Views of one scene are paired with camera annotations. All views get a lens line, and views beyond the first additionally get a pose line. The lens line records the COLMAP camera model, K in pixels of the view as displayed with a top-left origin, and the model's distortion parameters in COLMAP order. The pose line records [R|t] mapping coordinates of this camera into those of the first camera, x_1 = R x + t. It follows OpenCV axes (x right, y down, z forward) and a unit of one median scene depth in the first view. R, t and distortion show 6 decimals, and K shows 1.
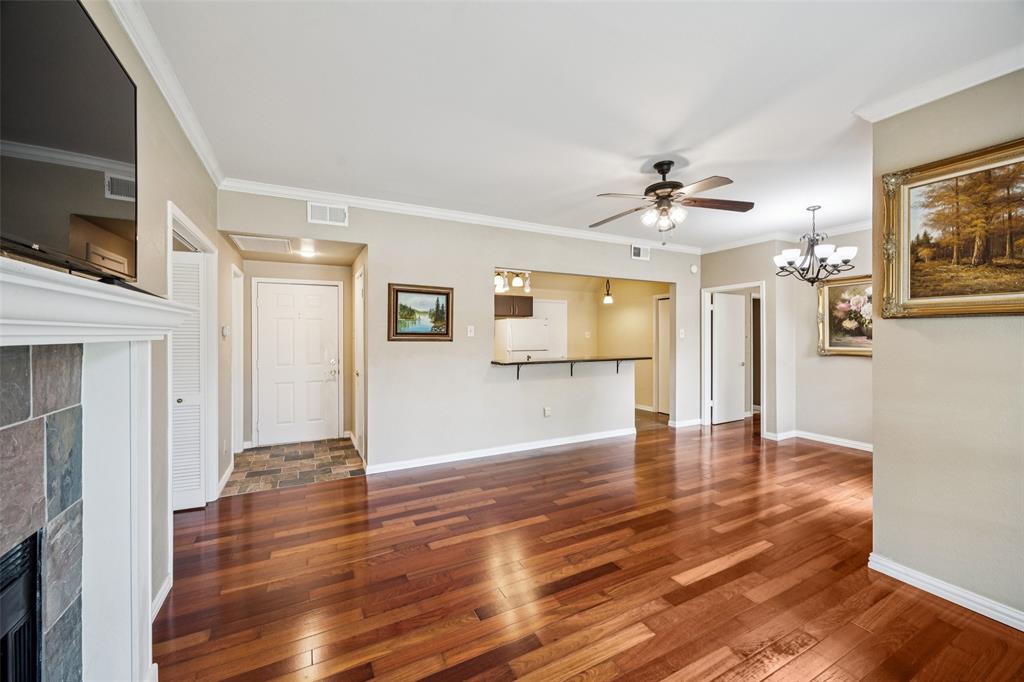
lens RADIAL K [[394.2, 0, 507.9], [0, 394.2, 335.9], [0, 0, 1]] dist [-0.004979, -0.000287]
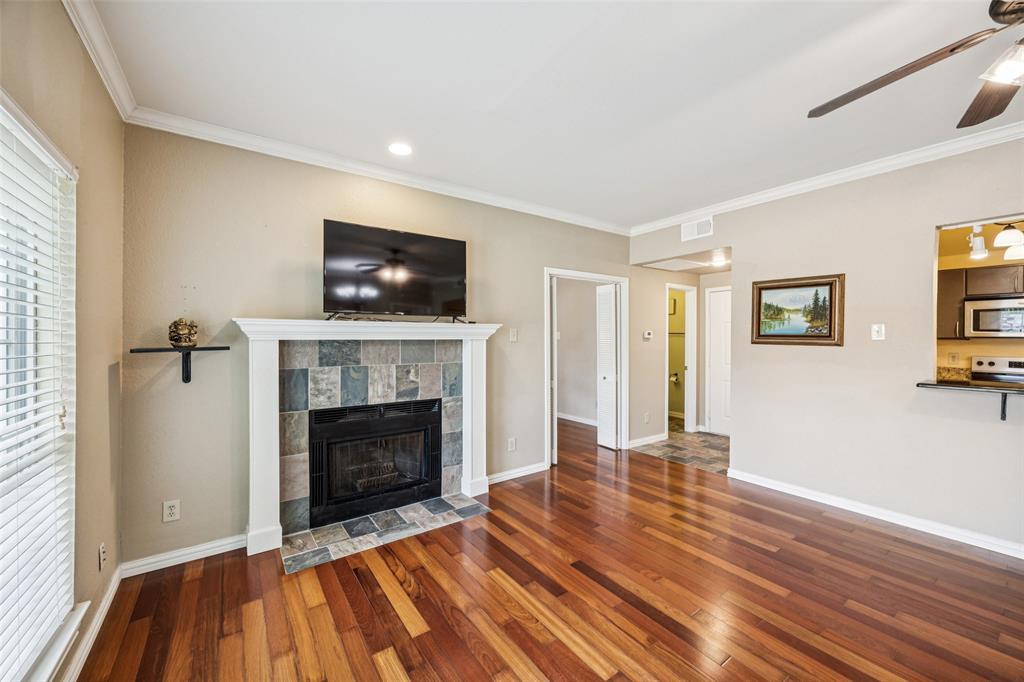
lens RADIAL K [[394.2, 0, 507.9], [0, 394.2, 335.9], [0, 0, 1]] dist [-0.004979, -0.000287]
pose [[0.132690, -0.002401, -0.991155, 0.521284], [-0.003786, 0.999989, -0.002929, -0.000901], [0.991150, 0.004141, 0.132680, 0.286697]]
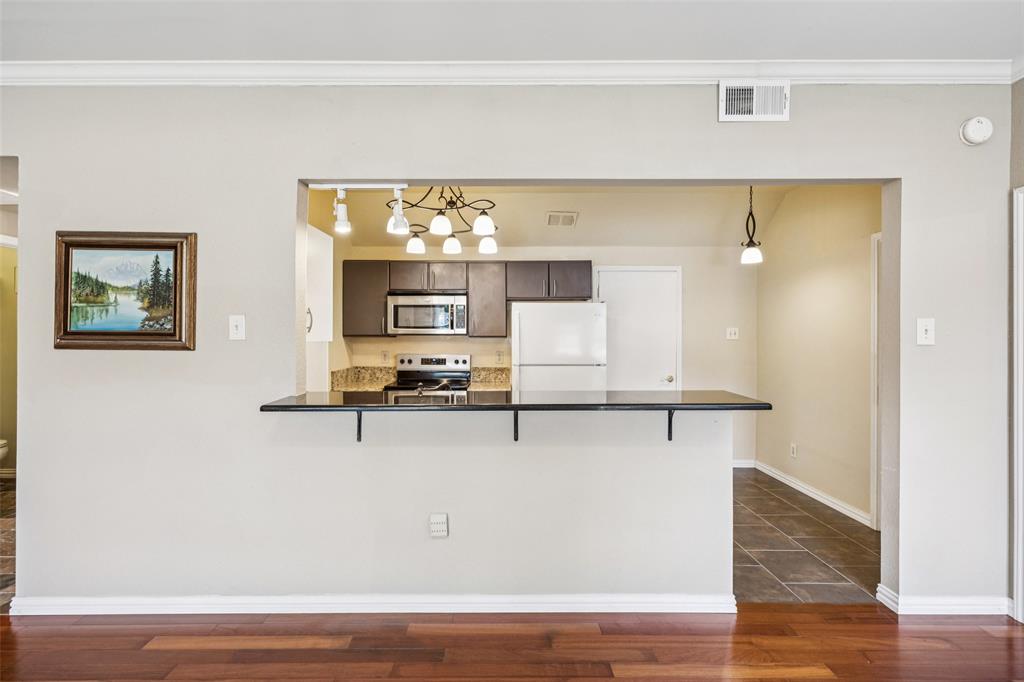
lens RADIAL K [[474.2, 0, 501.9], [0, 474.2, 336.1], [0, 0, 1]] dist [0.001092, 0.000225]
pose [[0.889995, 0.001041, -0.455969, 0.439023], [0.000573, 0.999994, 0.003401, -0.004408], [0.455970, -0.003288, 0.889989, 0.693130]]
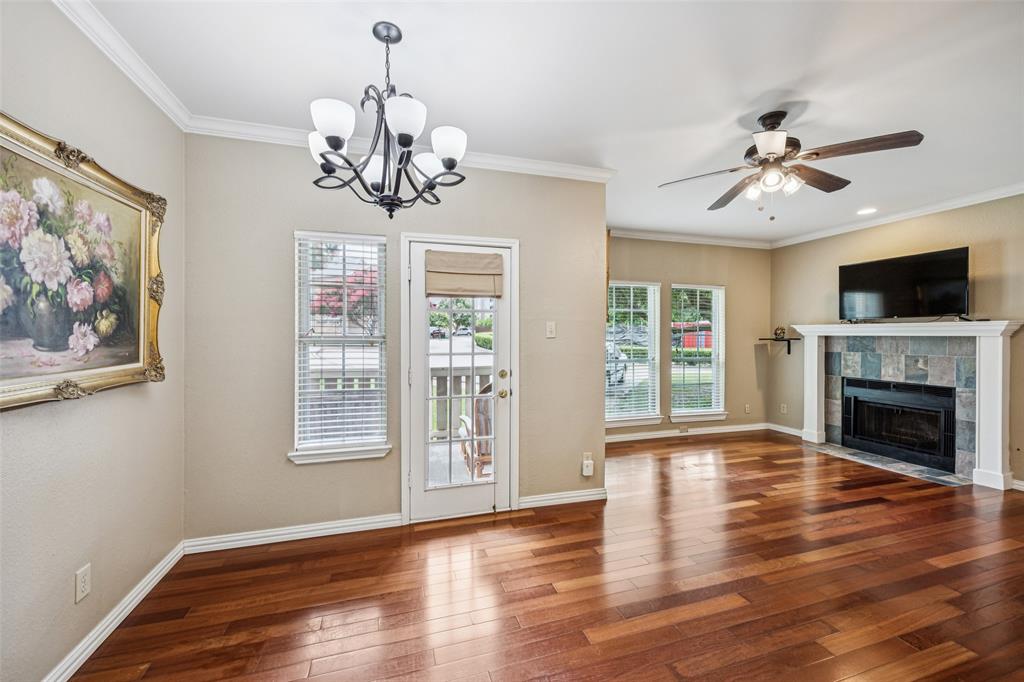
lens RADIAL K [[402.4, 0, 509.1], [0, 402.4, 335.5], [0, 0, 1]] dist [-0.000824, -0.000335]
pose [[-0.983854, -0.000522, 0.178971, 0.560938], [0.000481, 0.999984, 0.005558, -0.002693], [-0.178971, 0.005555, -0.983839, 1.383158]]
